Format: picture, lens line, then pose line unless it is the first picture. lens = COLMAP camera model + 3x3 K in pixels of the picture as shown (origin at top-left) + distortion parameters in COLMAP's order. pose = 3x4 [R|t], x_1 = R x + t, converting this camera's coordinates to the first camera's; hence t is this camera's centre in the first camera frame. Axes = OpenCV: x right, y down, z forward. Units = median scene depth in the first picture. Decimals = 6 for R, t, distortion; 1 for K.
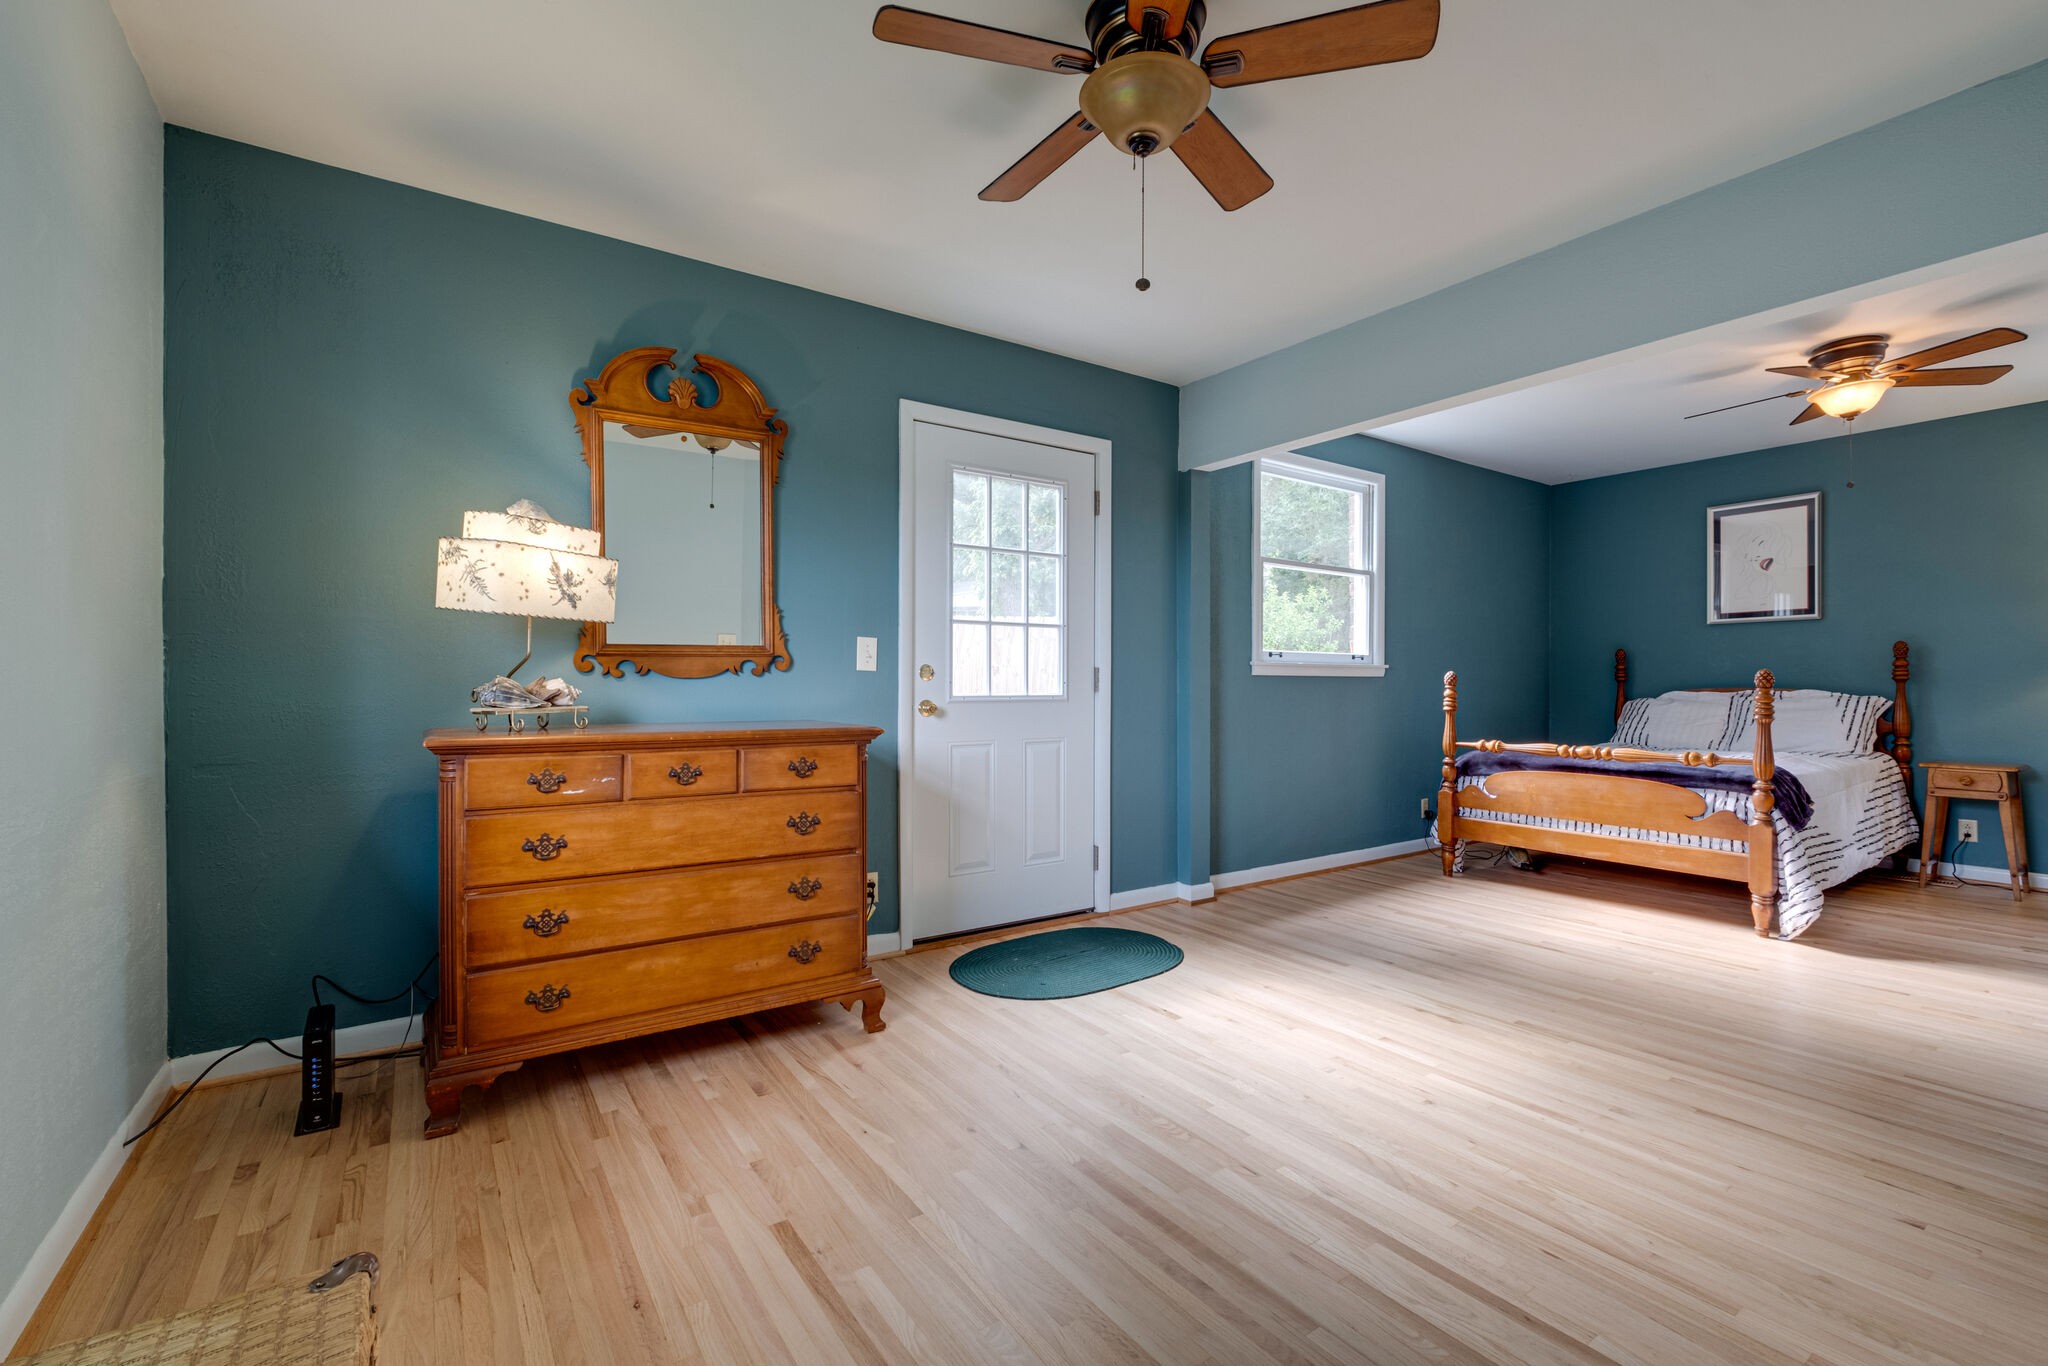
lens RADIAL K [[910.0, 0, 1028.1], [0, 910.0, 687.3], [0, 0, 1]] dist [0.002409, 0.000319]
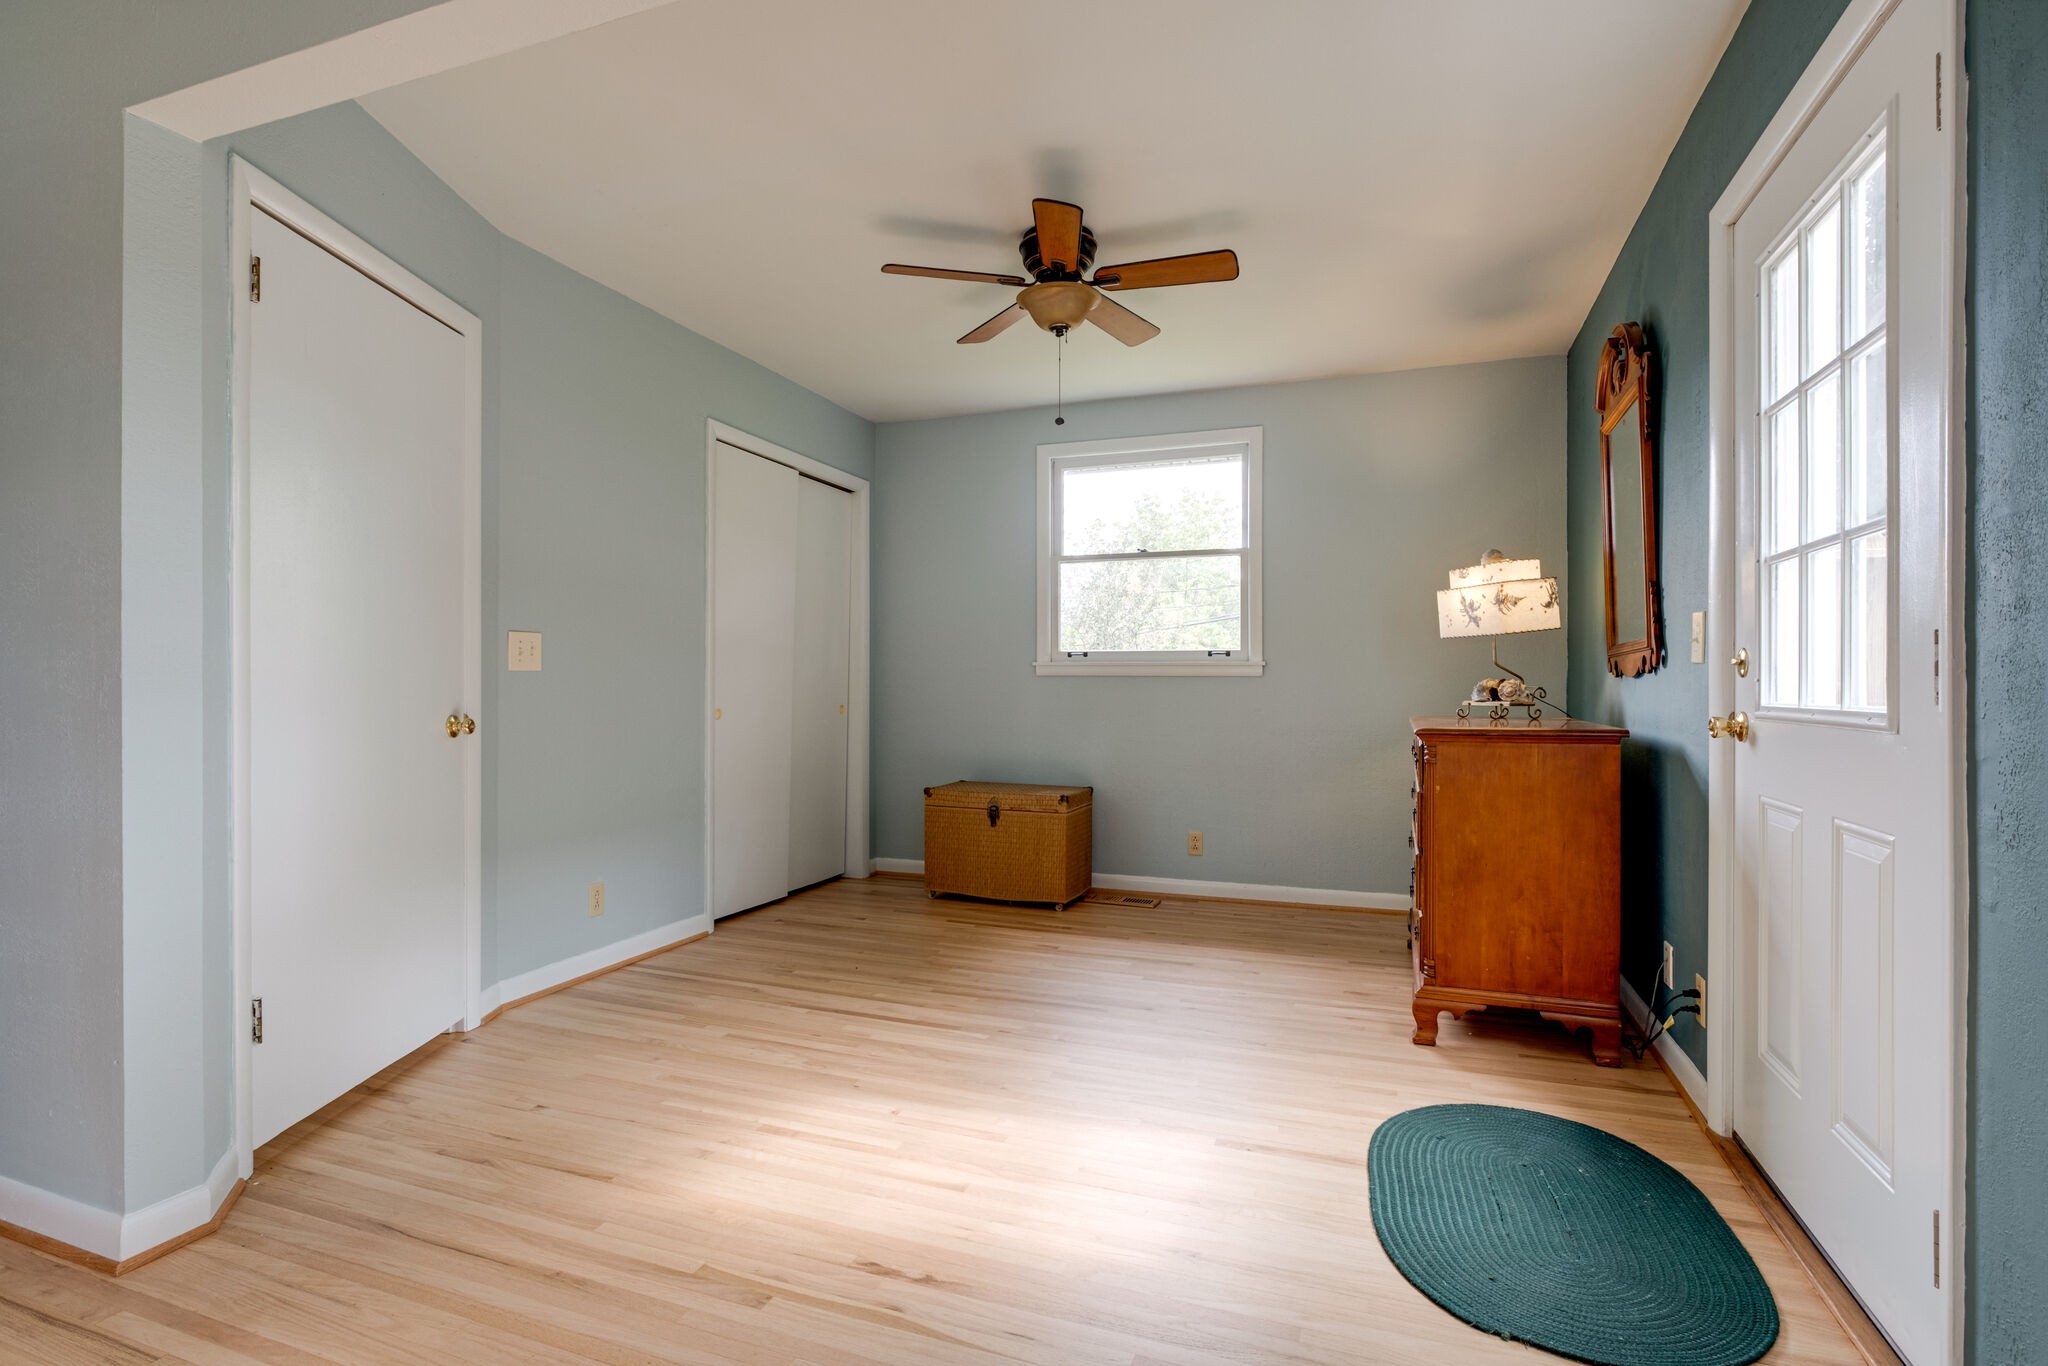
lens RADIAL K [[979.6, 0, 1011.0], [0, 979.6, 688.0], [0, 0, 1]] dist [-0.004867, -0.000303]
pose [[-0.835624, 0.000214, -0.549302, 0.572585], [-0.003196, 0.999981, 0.005252, -0.002143], [0.549293, 0.006144, -0.835607, 1.219229]]
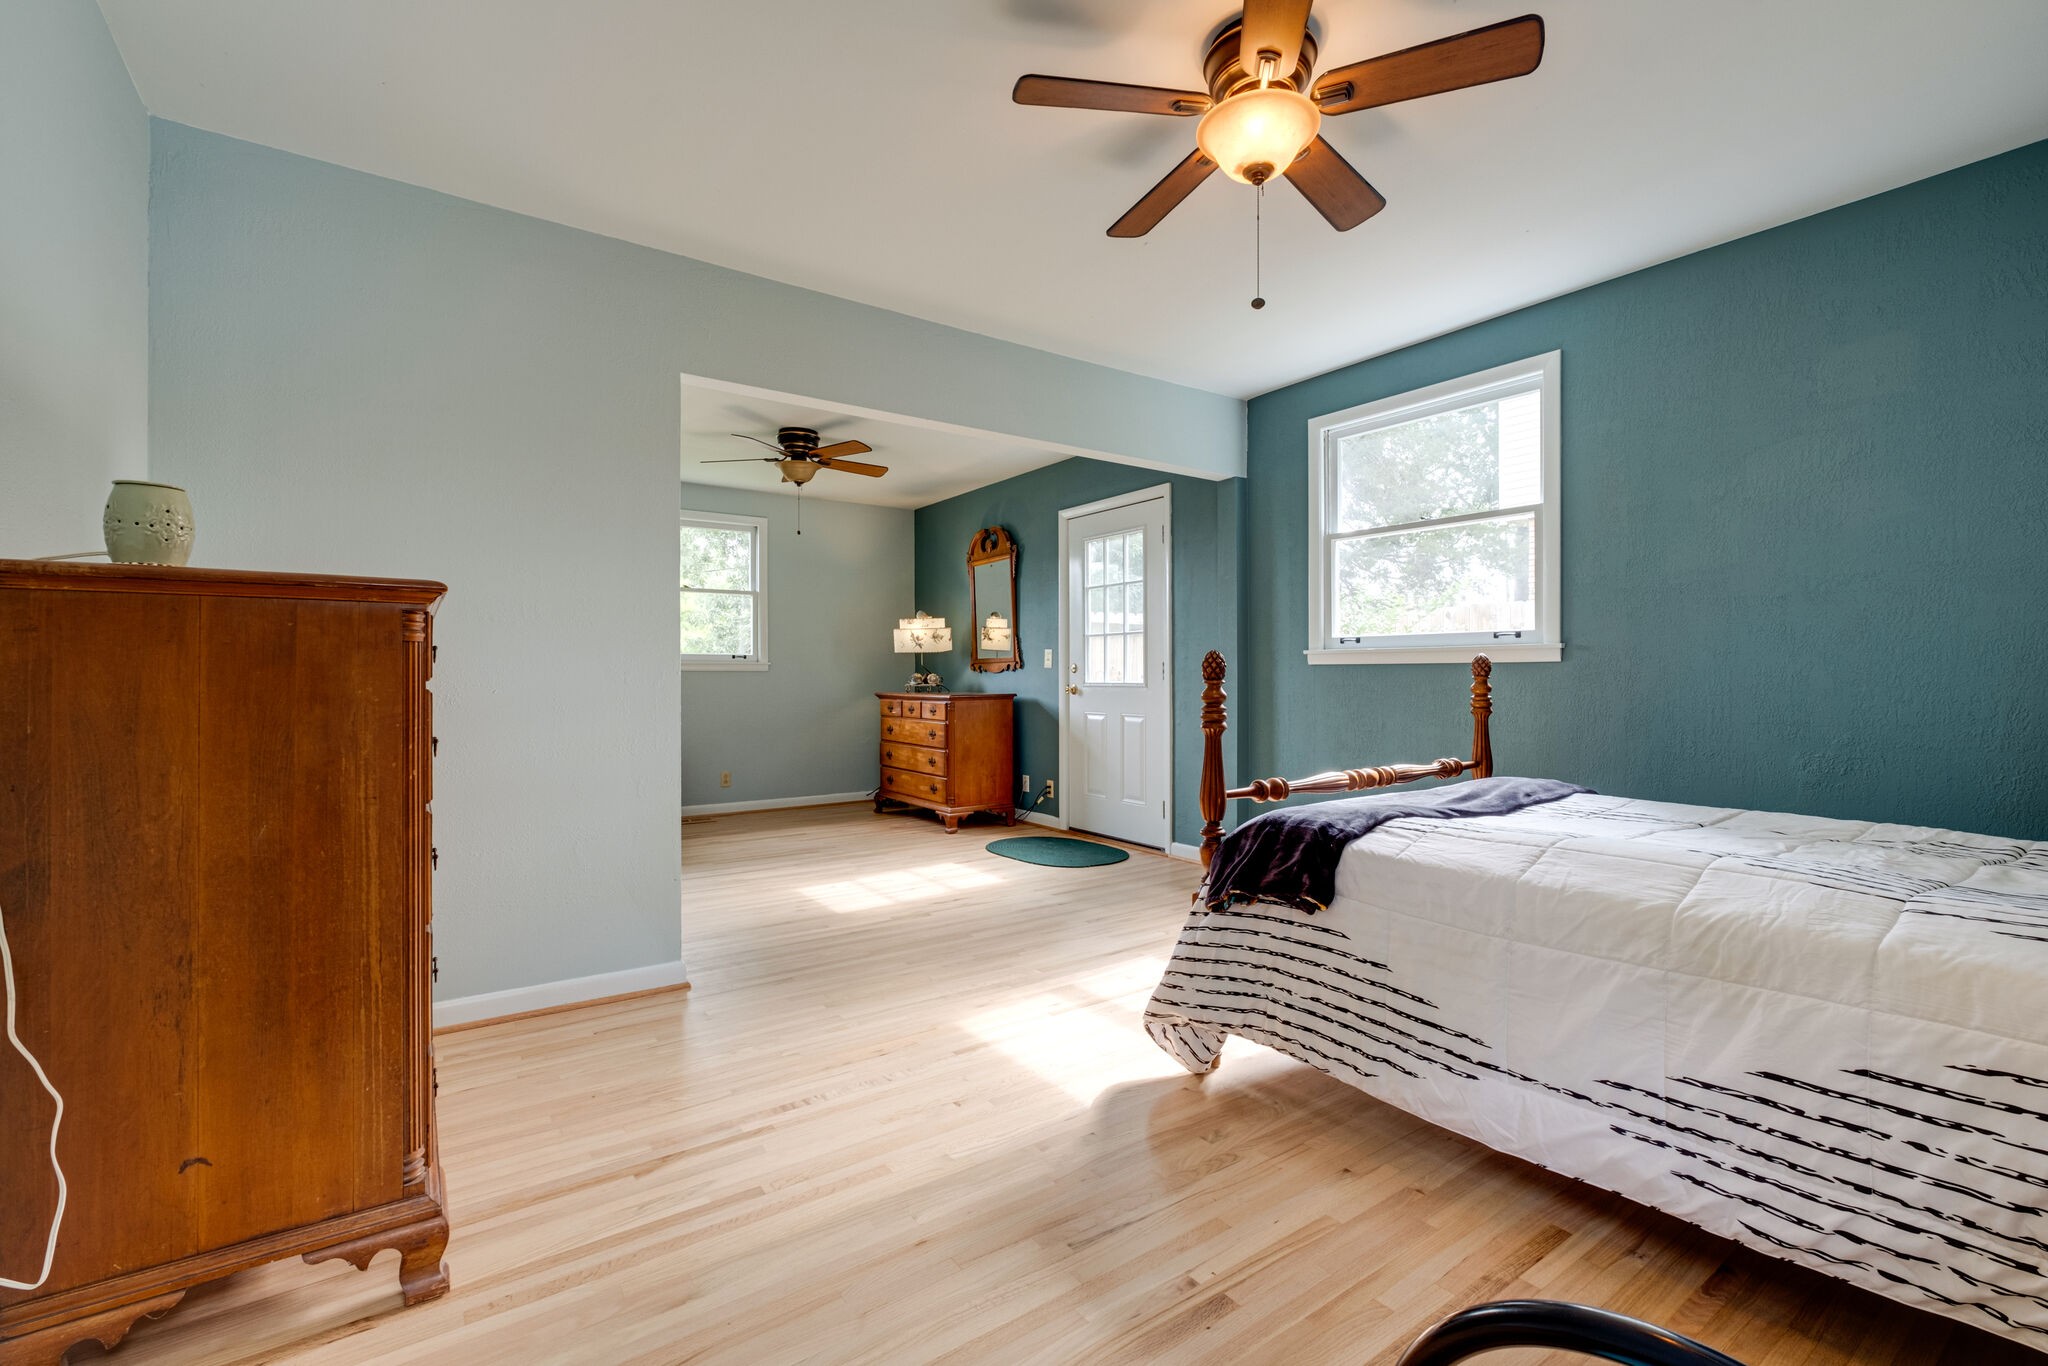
lens RADIAL K [[910.0, 0, 1018.0], [0, 910.0, 675.8], [0, 0, 1]] dist [0.002409, 0.000319]
pose [[-0.026831, 0.000387, -0.999640, 1.517809], [-0.000243, 1.000000, 0.000394, -0.003339], [0.999640, 0.000253, -0.026831, 0.915387]]
